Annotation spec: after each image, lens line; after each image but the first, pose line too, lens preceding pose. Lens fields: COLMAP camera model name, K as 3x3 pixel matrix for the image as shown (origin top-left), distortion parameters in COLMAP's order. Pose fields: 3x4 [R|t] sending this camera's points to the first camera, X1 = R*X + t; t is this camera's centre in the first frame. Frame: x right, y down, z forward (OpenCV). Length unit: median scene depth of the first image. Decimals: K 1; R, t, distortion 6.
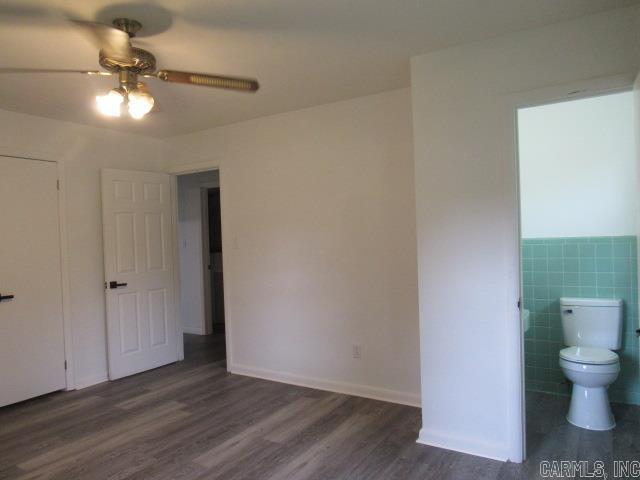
lens RADIAL K [[458.4, 0, 318.5], [0, 458.4, 240.4], [0, 0, 1]] dist [-0.027151, 0.003352]
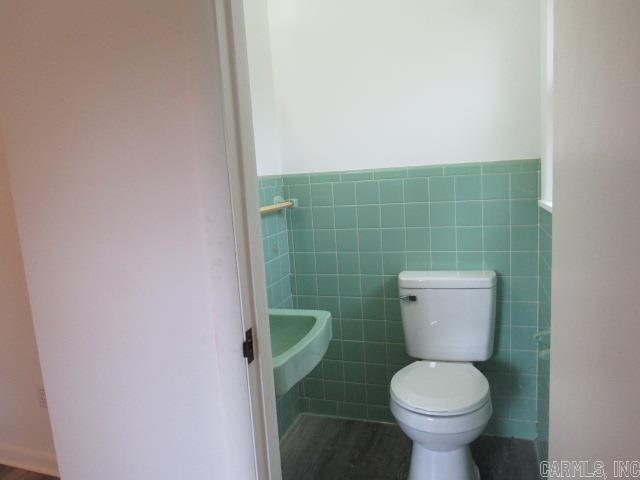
lens RADIAL K [[458.4, 0, 318.5], [0, 458.4, 240.4], [0, 0, 1]] dist [-0.027151, 0.003352]
pose [[0.971361, -0.065074, 0.228523, 0.315929], [0.034485, 0.990193, 0.135383, 0.003057], [-0.235092, -0.123625, 0.964079, 0.490478]]
